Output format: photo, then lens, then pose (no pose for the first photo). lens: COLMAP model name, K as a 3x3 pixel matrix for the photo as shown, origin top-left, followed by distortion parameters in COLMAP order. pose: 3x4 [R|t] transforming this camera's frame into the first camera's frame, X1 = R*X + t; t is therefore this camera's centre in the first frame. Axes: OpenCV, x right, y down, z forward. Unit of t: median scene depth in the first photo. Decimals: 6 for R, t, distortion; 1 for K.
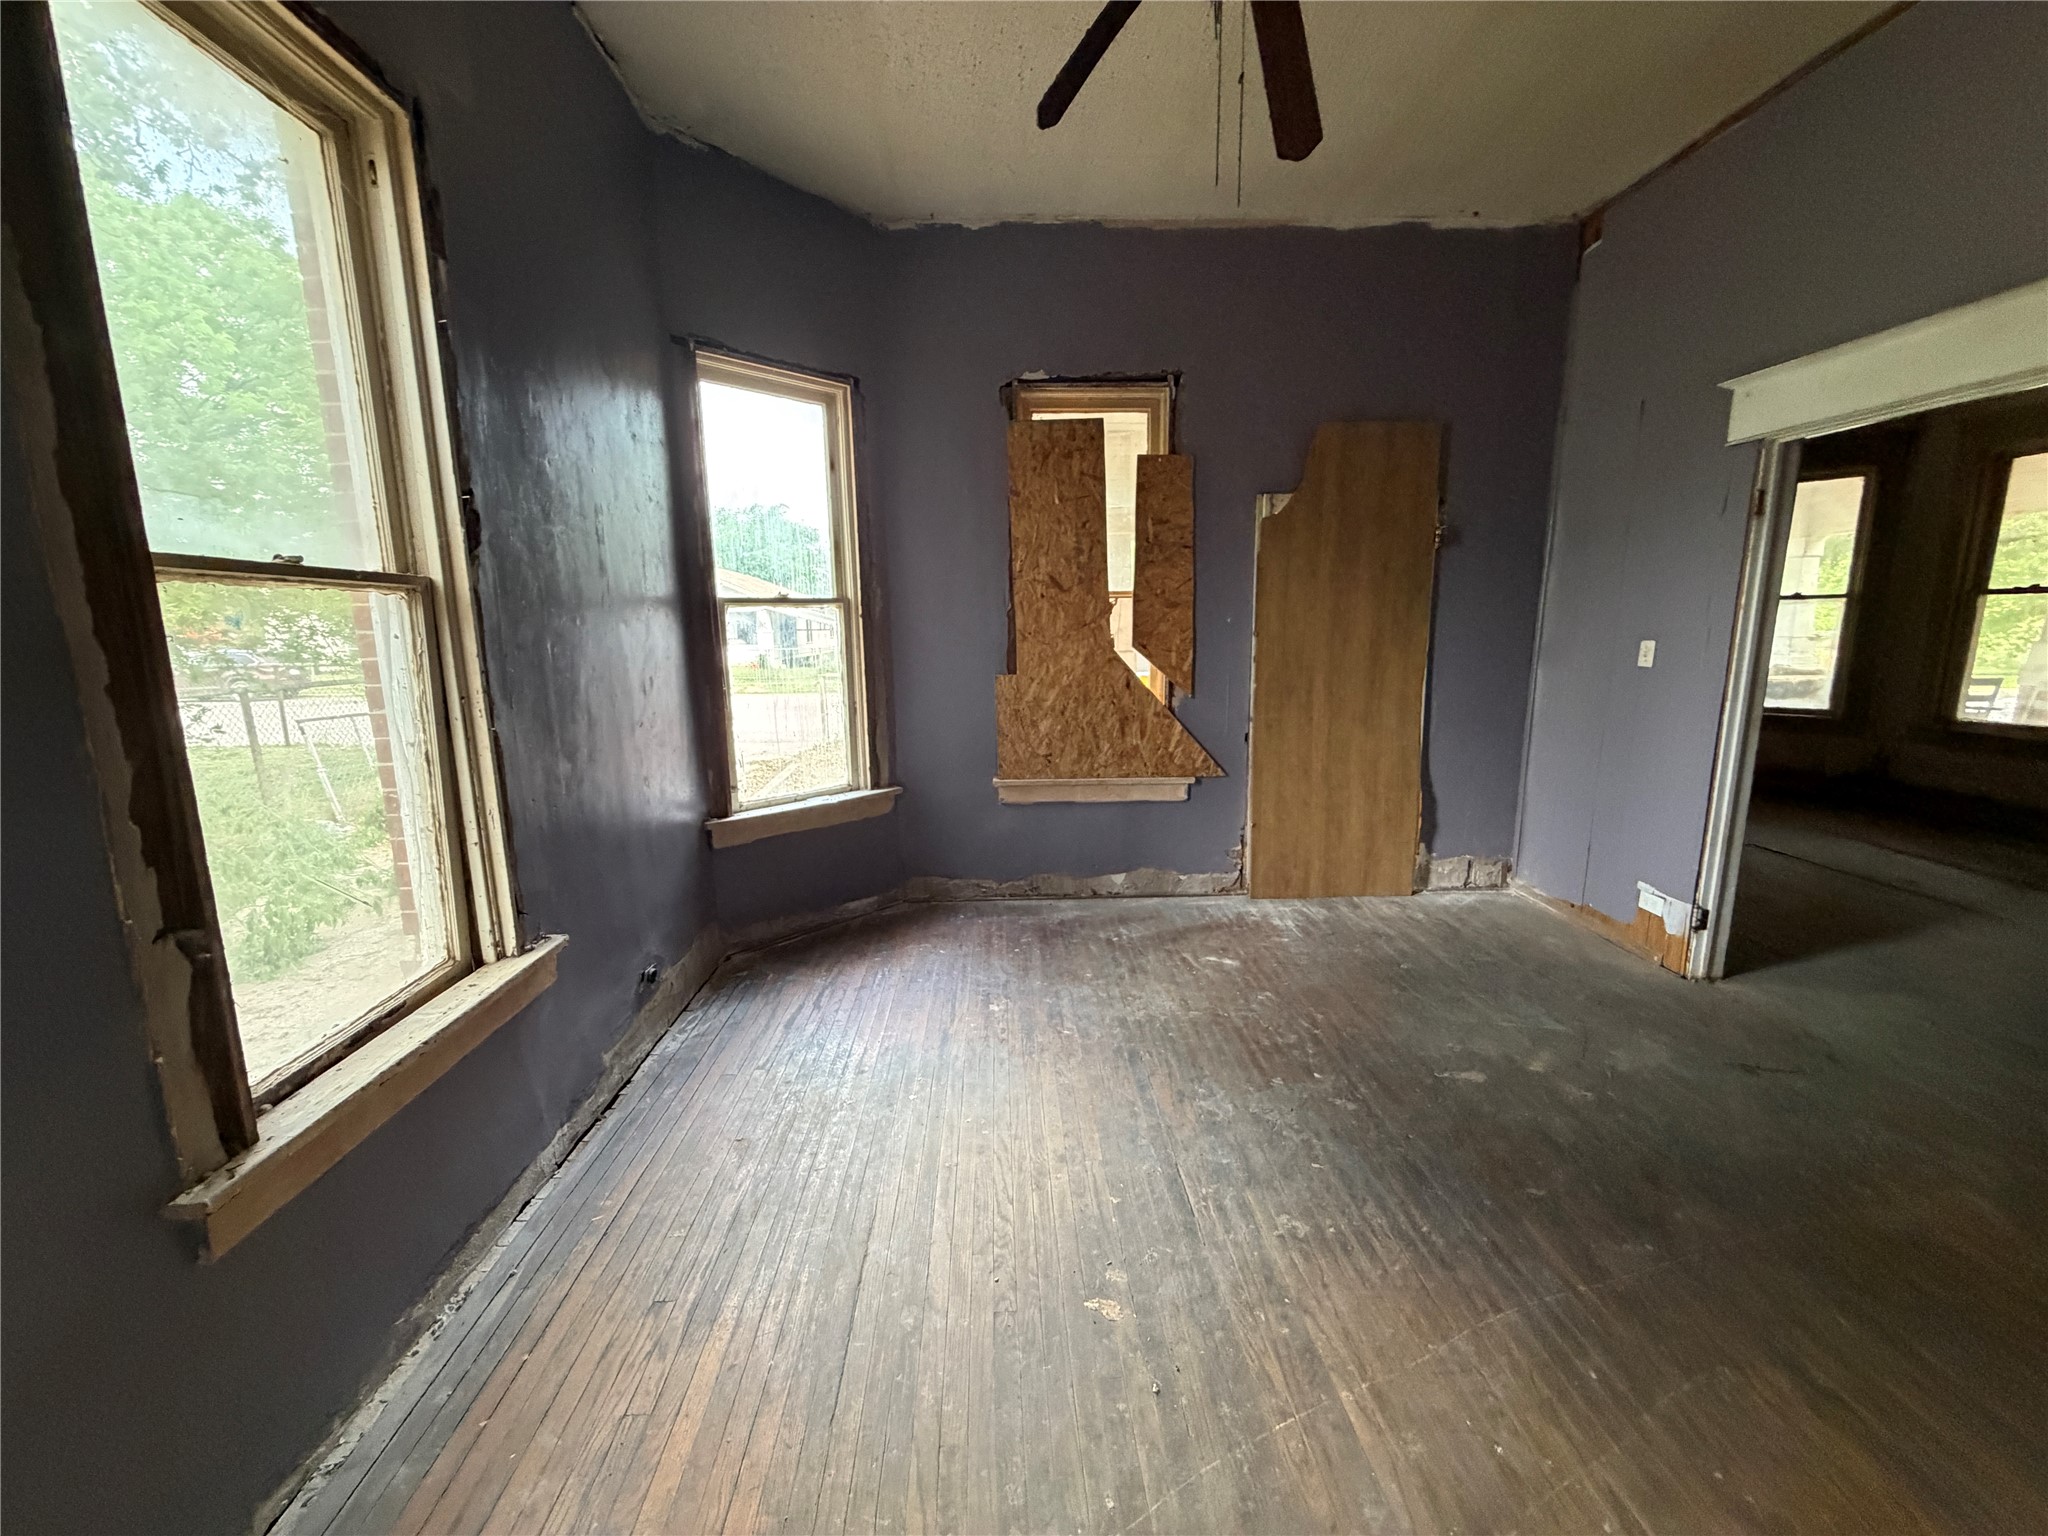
lens RADIAL K [[820.1, 0, 1011.4], [0, 820.1, 766.1], [0, 0, 1]] dist [-0.000443, 0.000096]
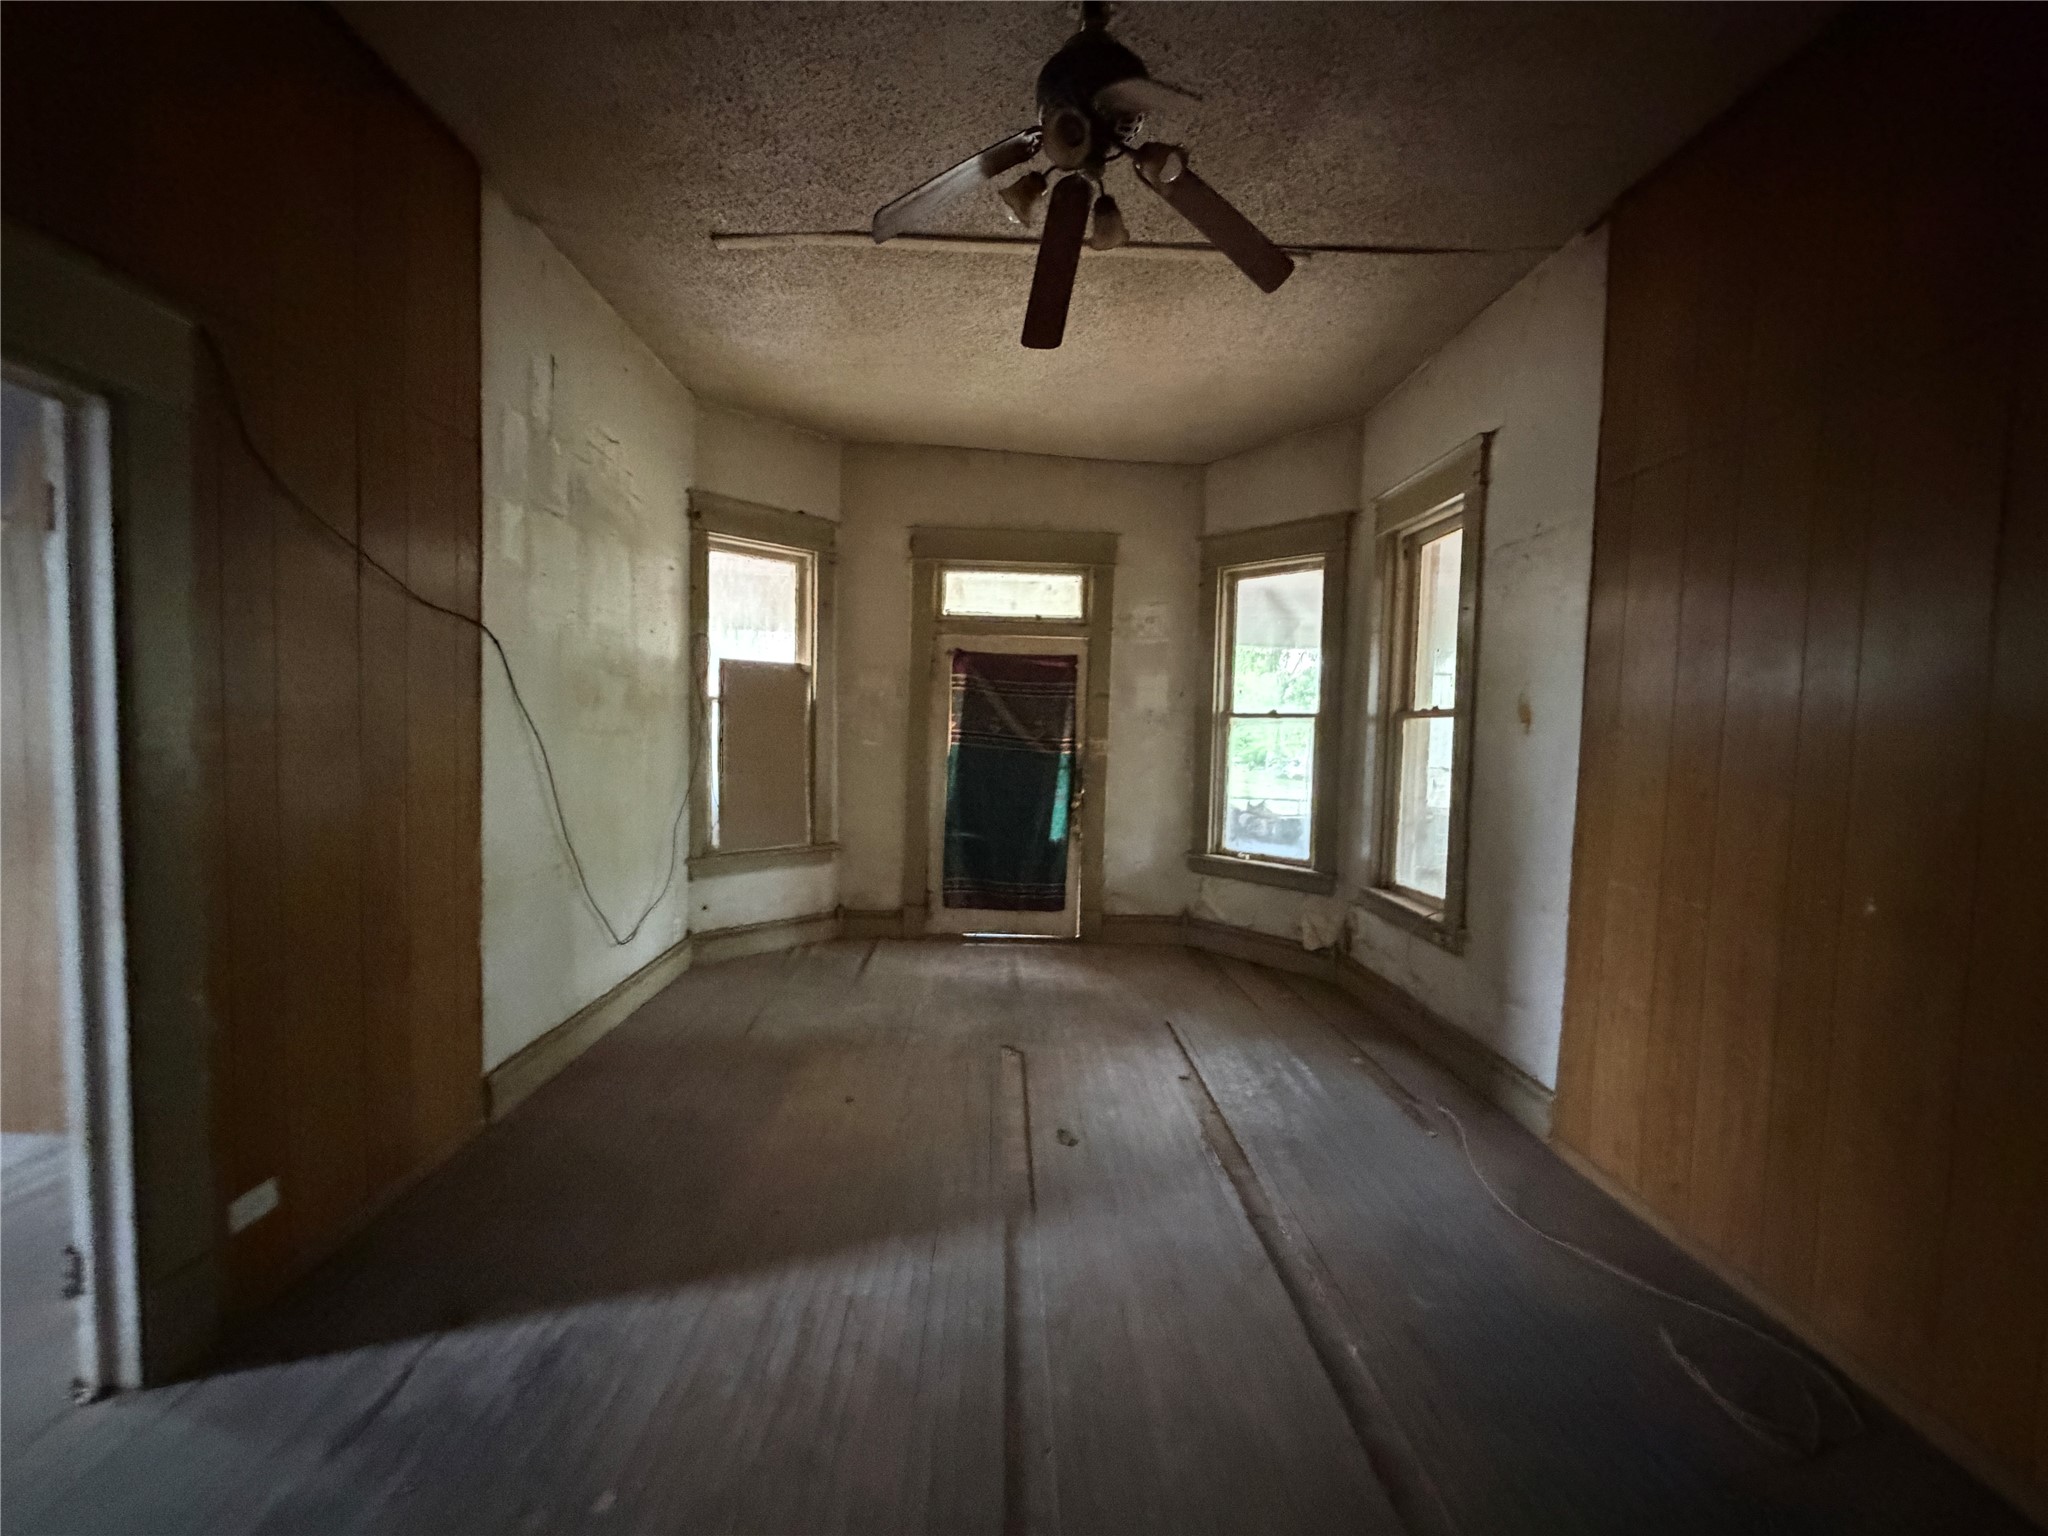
lens RADIAL K [[820.1, 0, 1011.4], [0, 820.1, 766.1], [0, 0, 1]] dist [-0.000443, 0.000096]
pose [[0.999063, 0.038052, -0.020634, 0.786531], [-0.040344, 0.991303, -0.125263, -0.052345], [0.015688, 0.125978, 0.991909, 0.239521]]
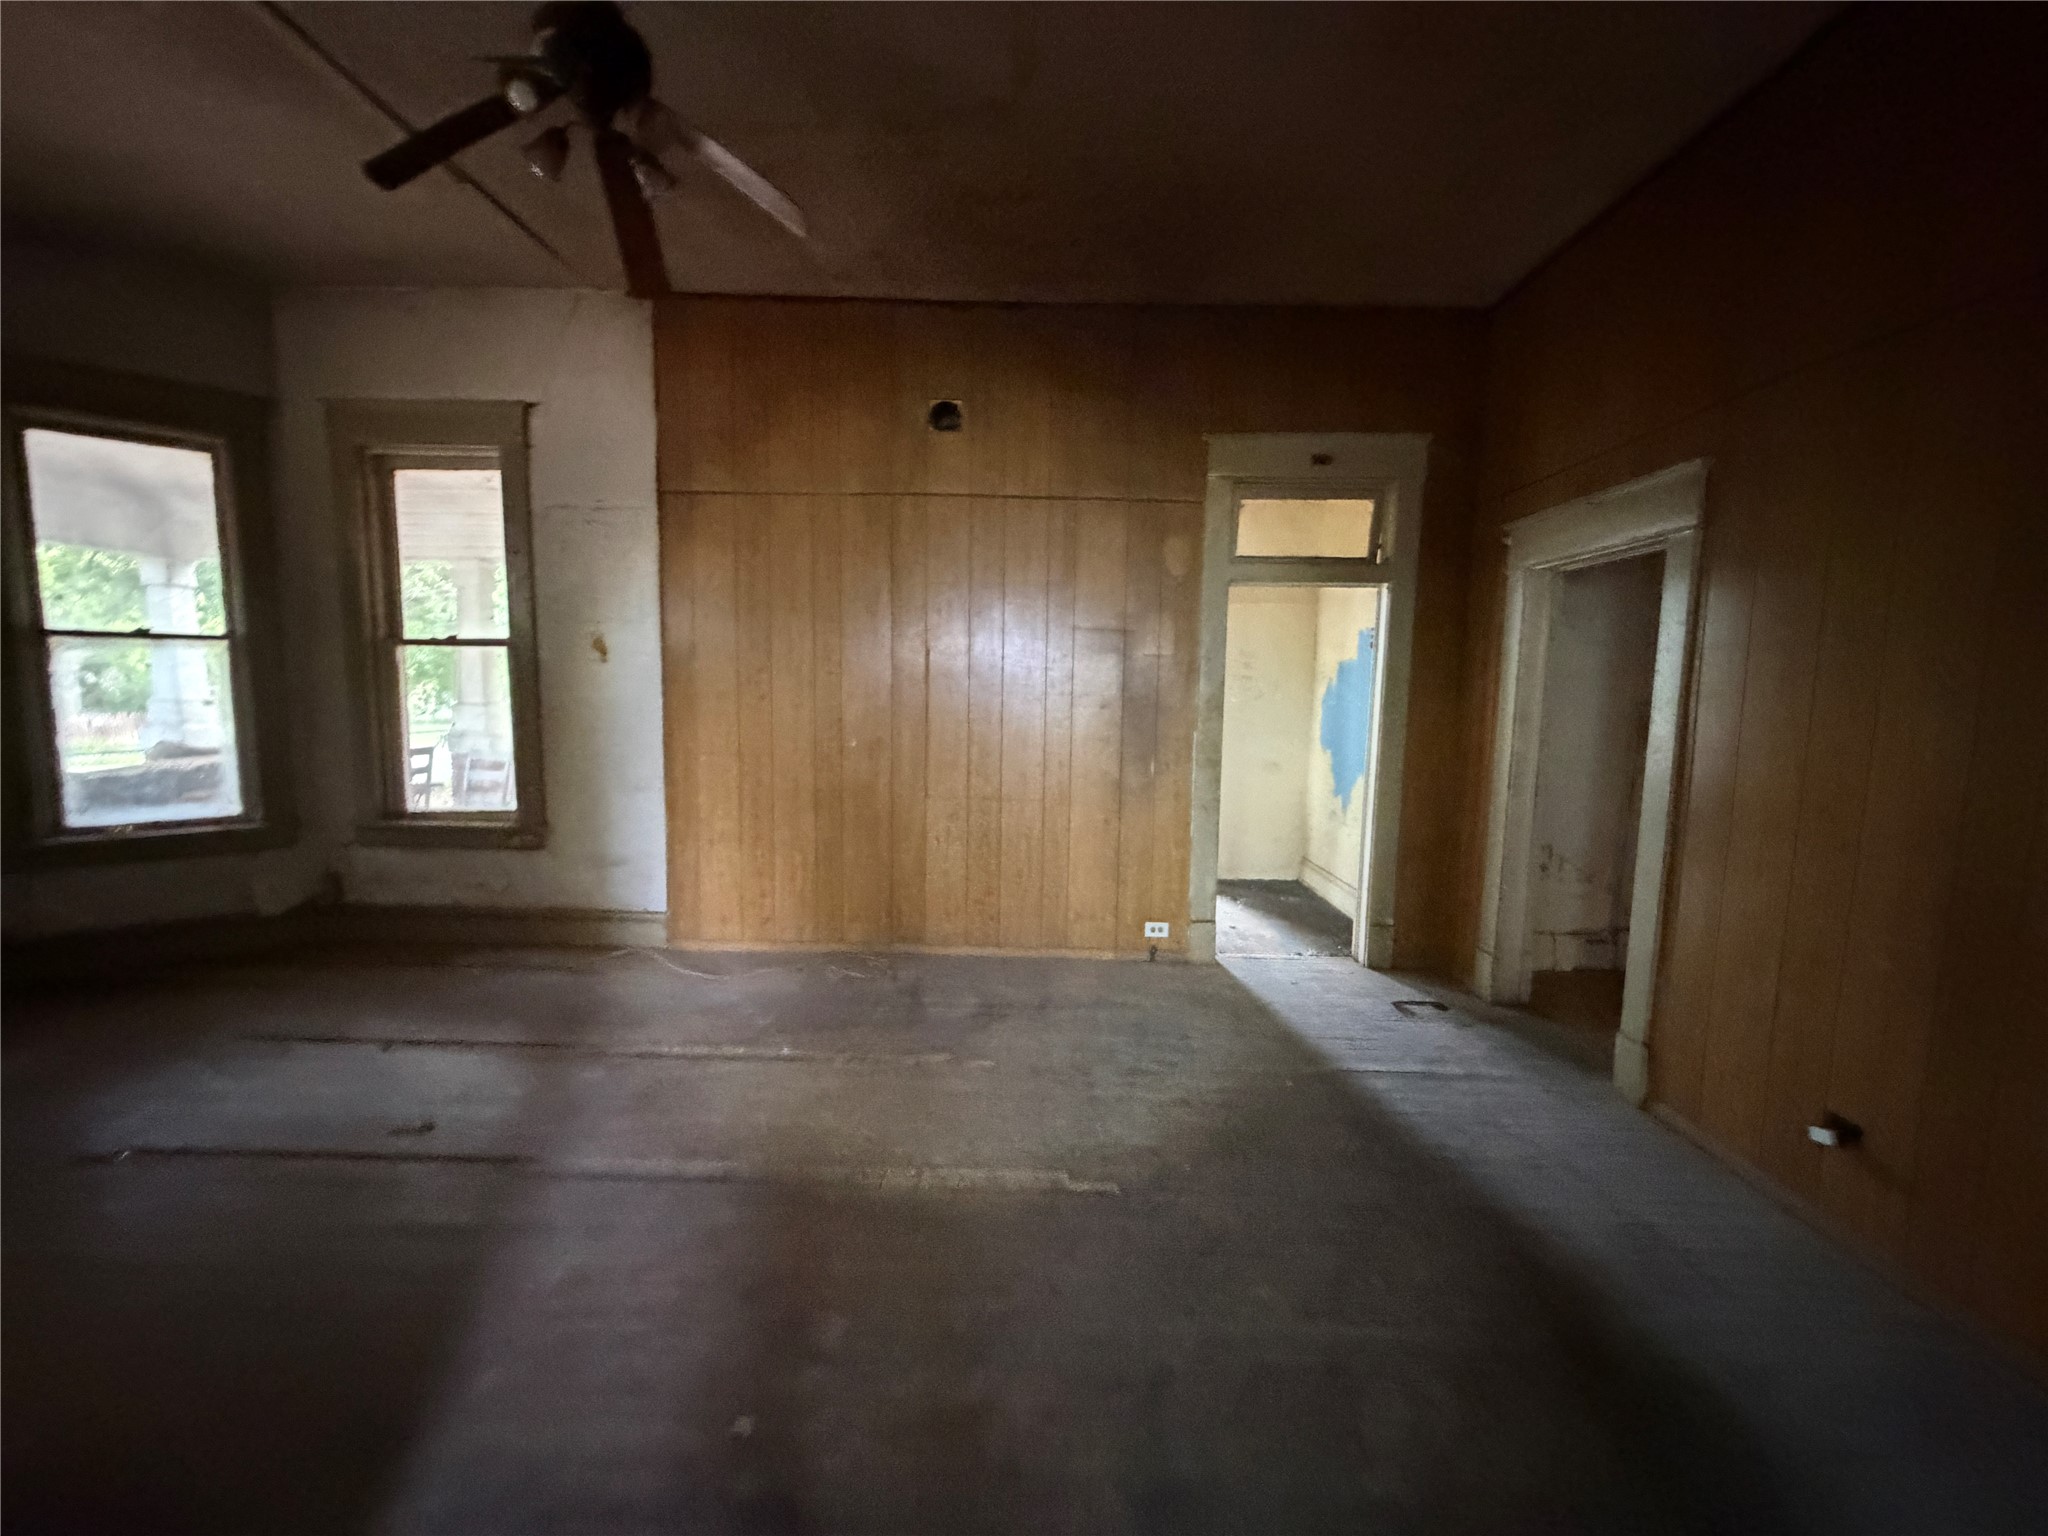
lens RADIAL K [[820.1, 0, 1011.4], [0, 820.1, 766.1], [0, 0, 1]] dist [-0.000443, 0.000096]
pose [[0.055698, -0.084844, 0.994836, 0.433302], [0.159663, 0.984318, 0.075008, -0.062479], [-0.985599, 0.154661, 0.068371, 0.391551]]
